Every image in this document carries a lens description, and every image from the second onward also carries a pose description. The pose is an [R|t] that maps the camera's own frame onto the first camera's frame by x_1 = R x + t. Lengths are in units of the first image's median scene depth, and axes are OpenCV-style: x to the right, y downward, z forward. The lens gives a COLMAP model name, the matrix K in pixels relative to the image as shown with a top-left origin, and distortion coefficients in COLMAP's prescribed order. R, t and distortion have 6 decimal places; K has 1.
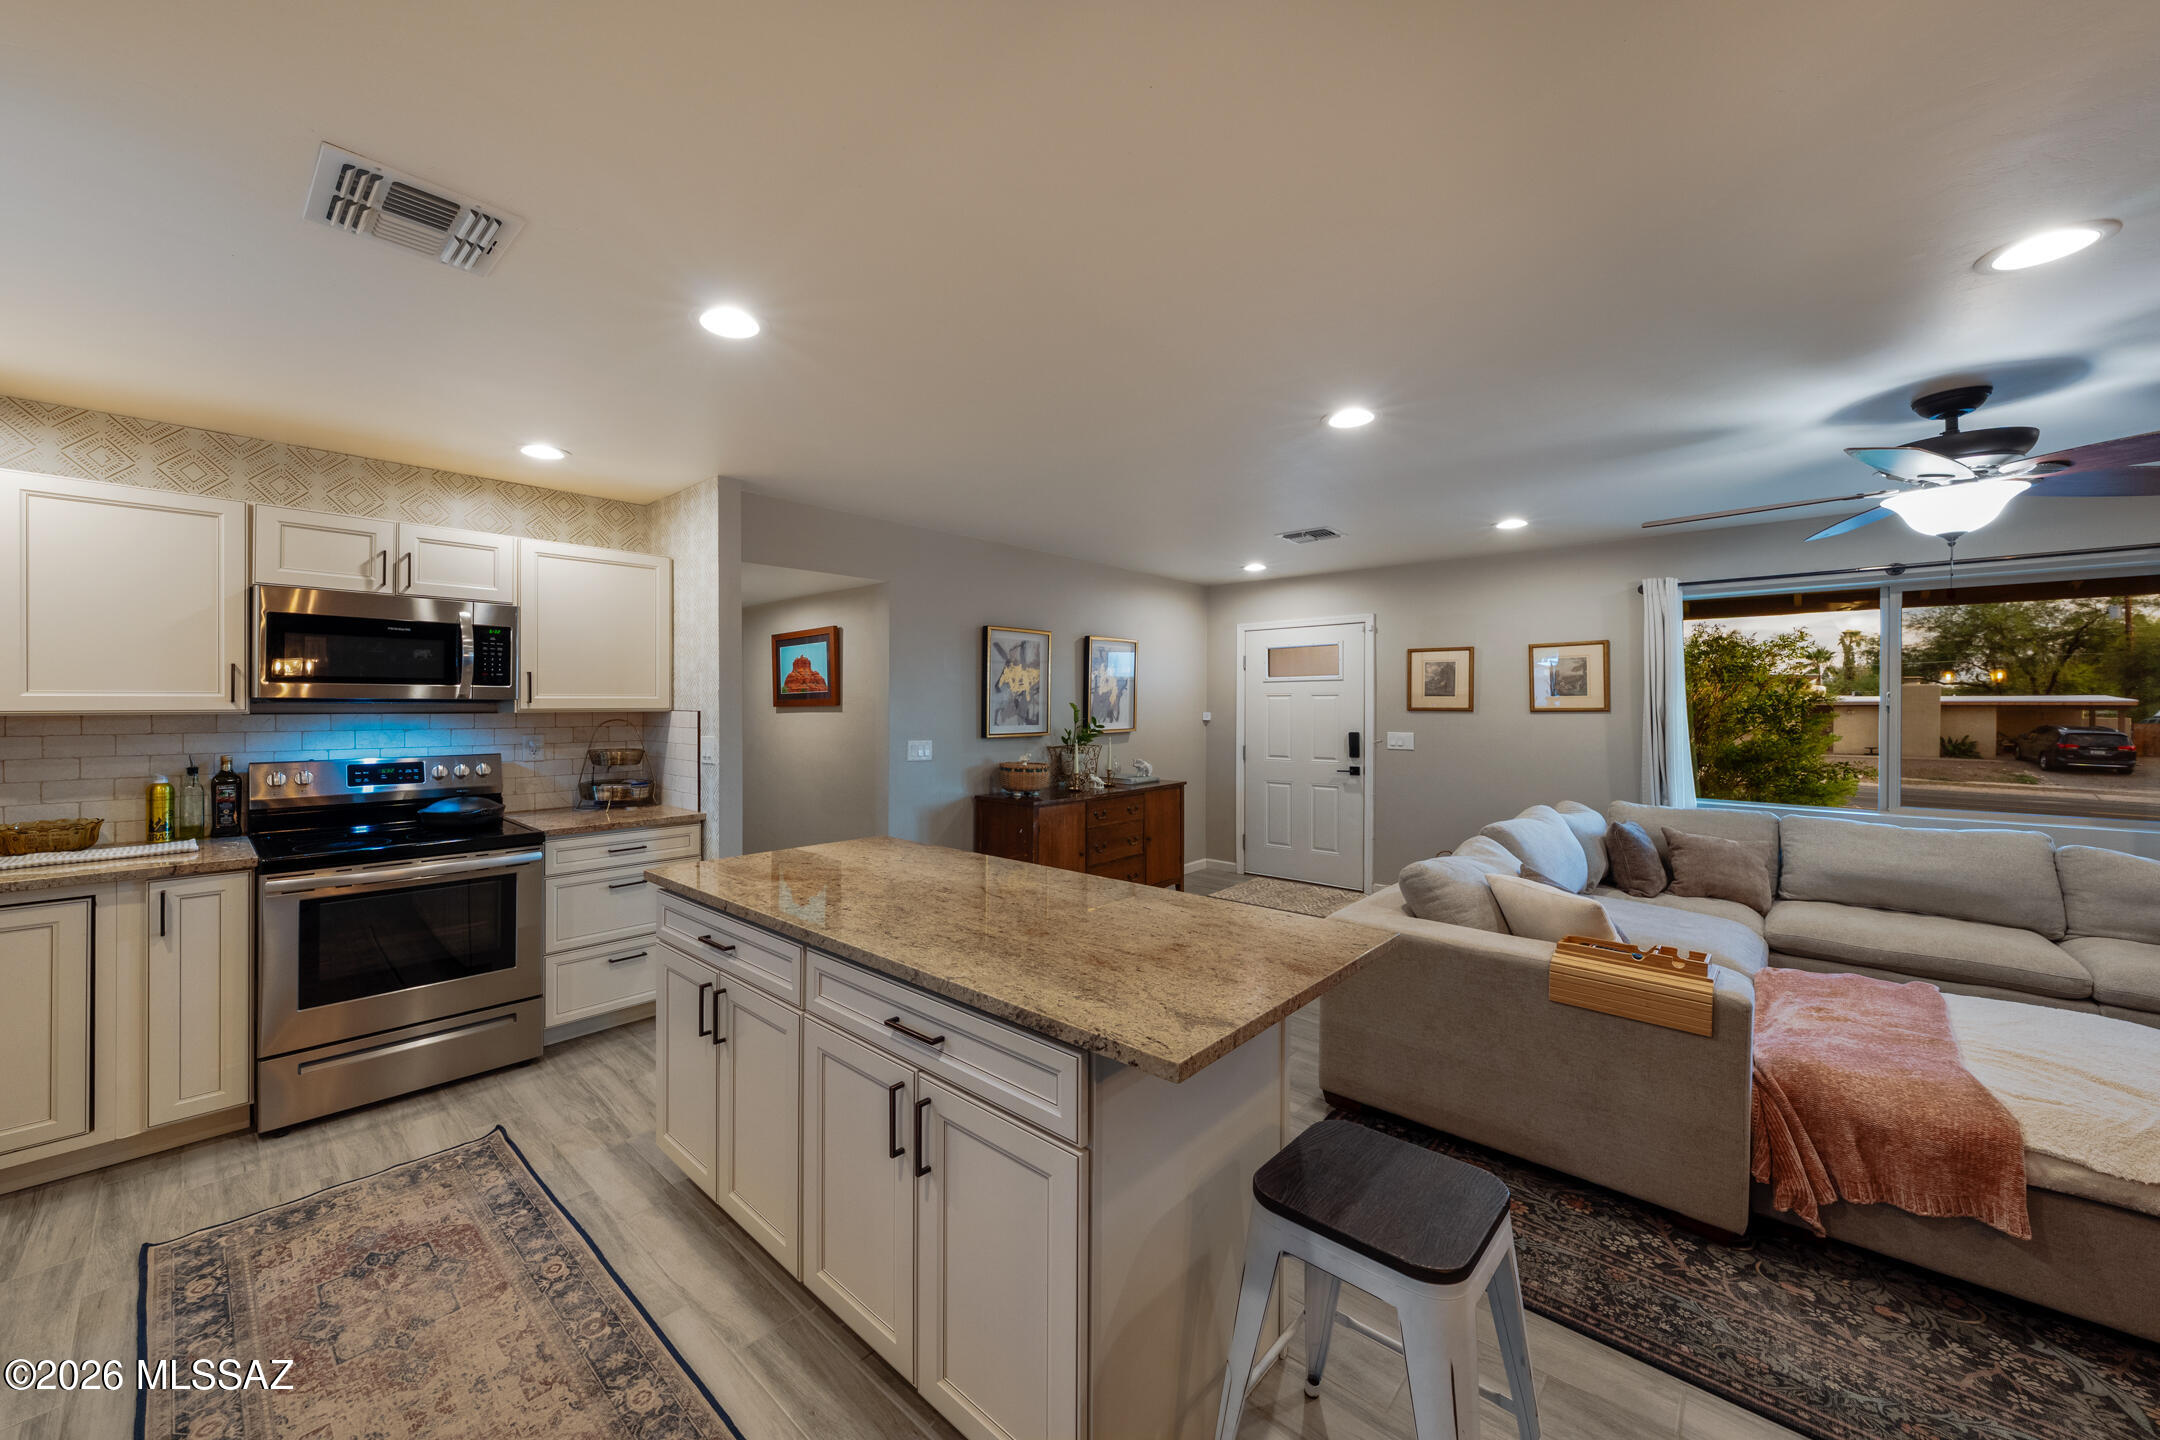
lens RADIAL K [[790.8, 0, 998.3], [0, 790.8, 703.6], [0, 0, 1]] dist [-0.005339, 0.000236]
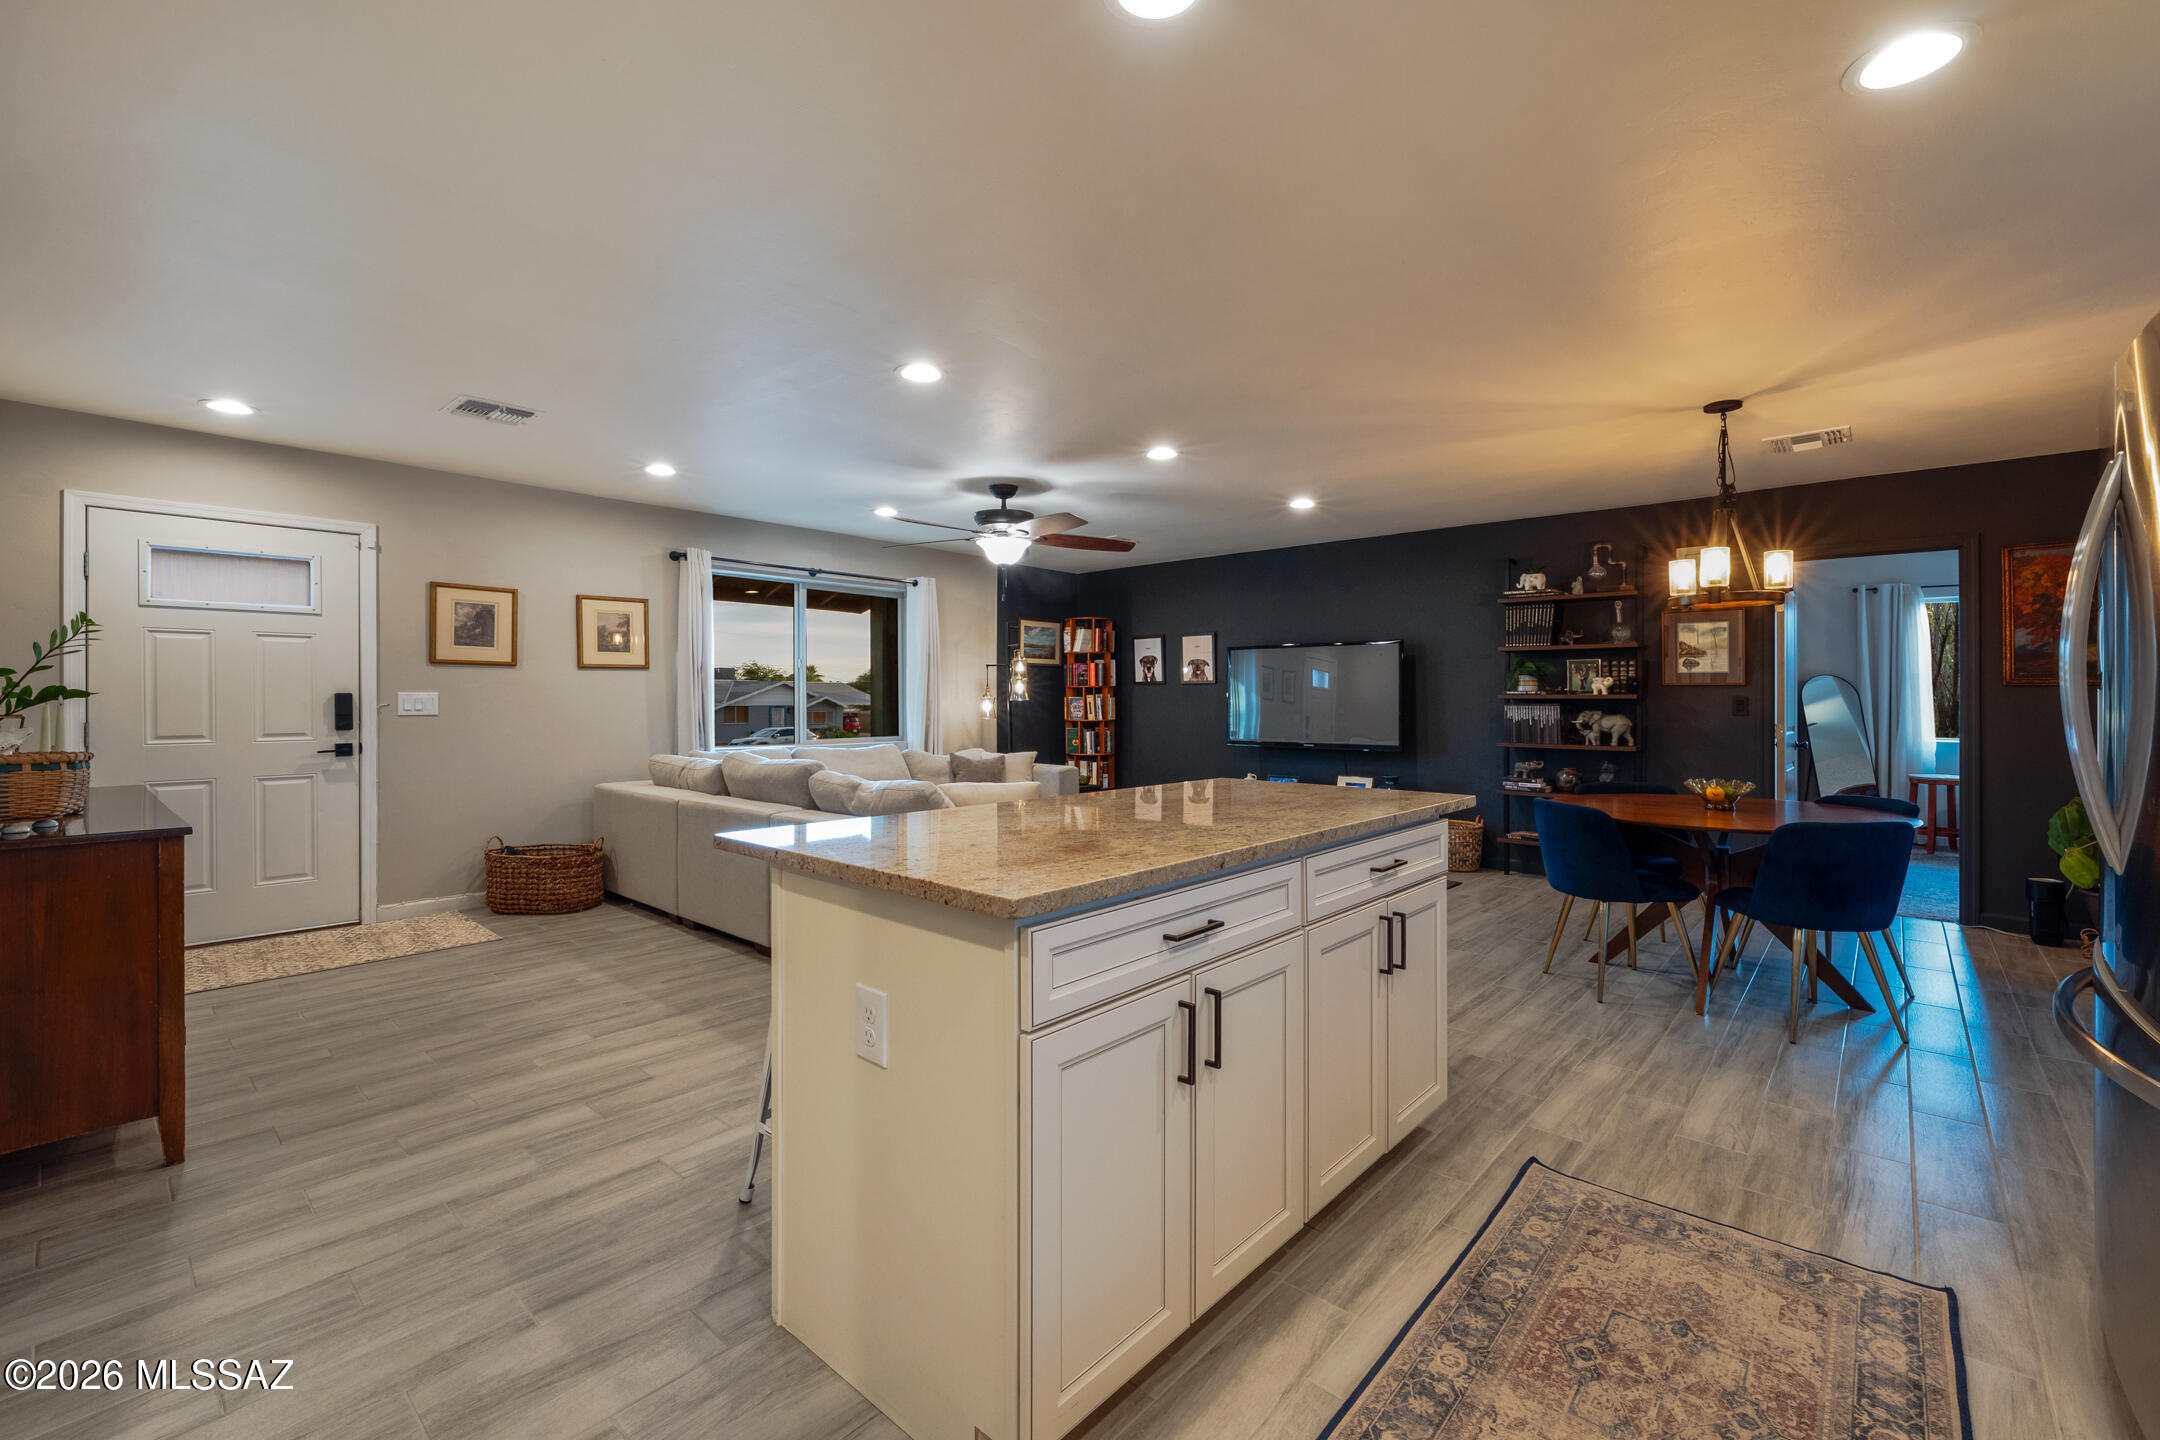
lens RADIAL K [[950.1, 0, 1087.6], [0, 950.1, 716.2], [0, 0, 1]] dist [0.000726, -0.001042]
pose [[-0.063471, -0.016764, 0.997843, -0.736337], [-0.004752, 0.999853, 0.016496, 0.071165], [-0.997972, -0.003694, -0.063541, 0.735368]]
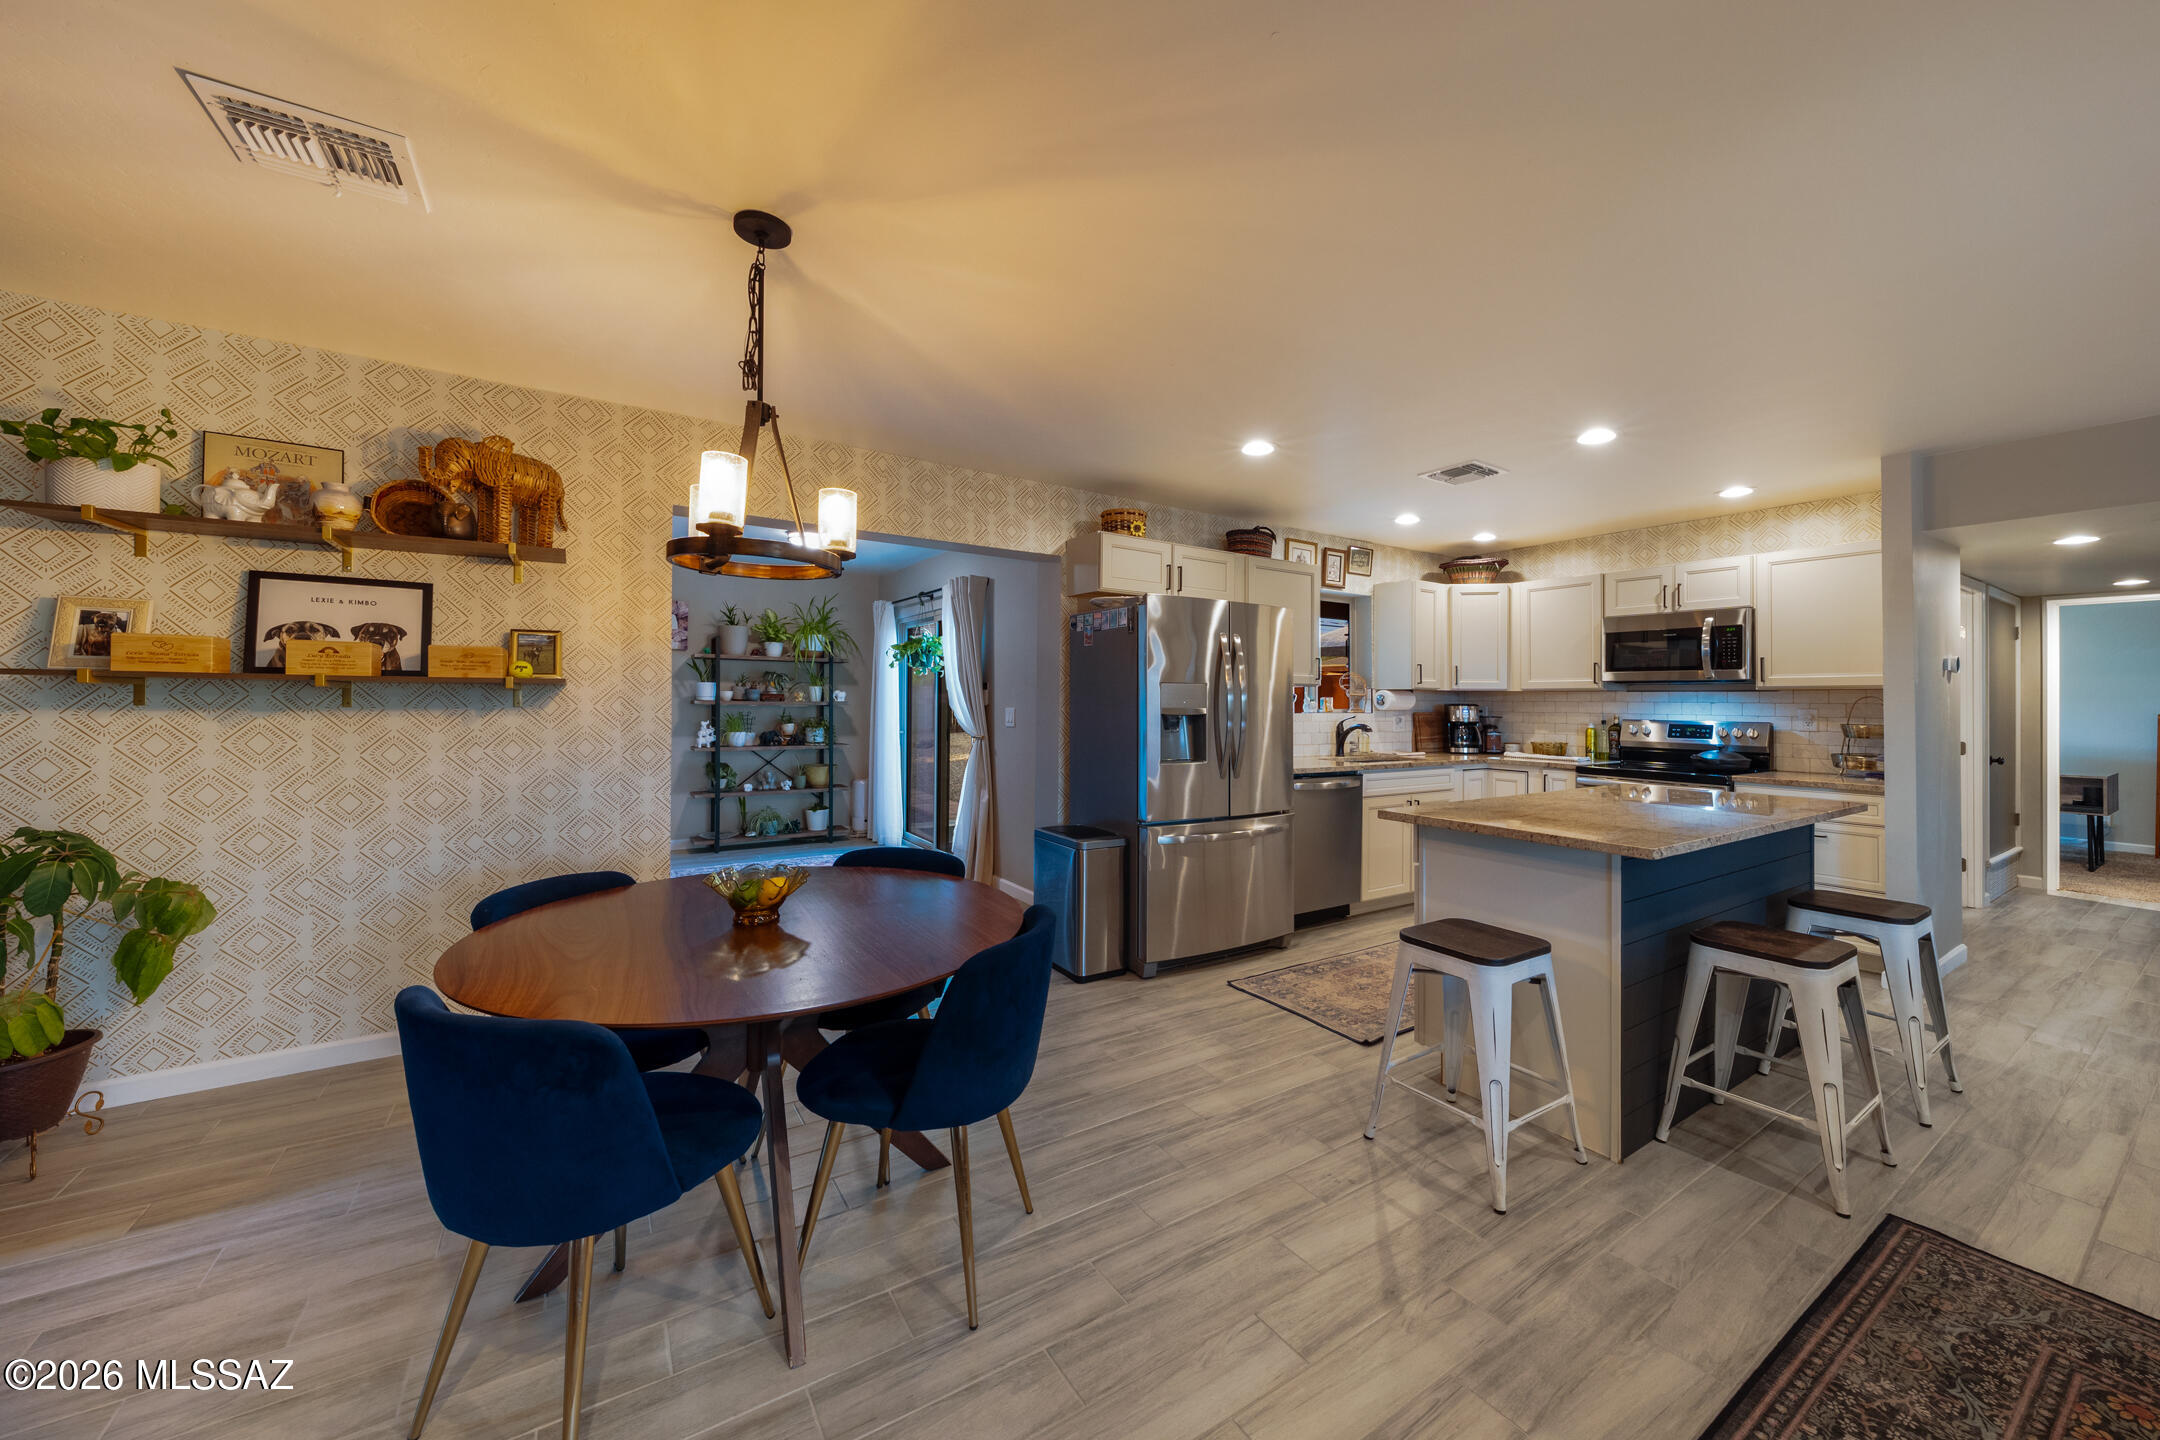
lens RADIAL K [[790.8, 0, 1120.4], [0, 790.8, 697.2], [0, 0, 1]] dist [-0.005339, 0.000236]
pose [[-0.198499, -0.007594, -0.980072, 0.923848], [-0.008264, 0.999947, -0.006074, 0.043028], [0.980066, 0.006894, -0.198552, 0.236763]]
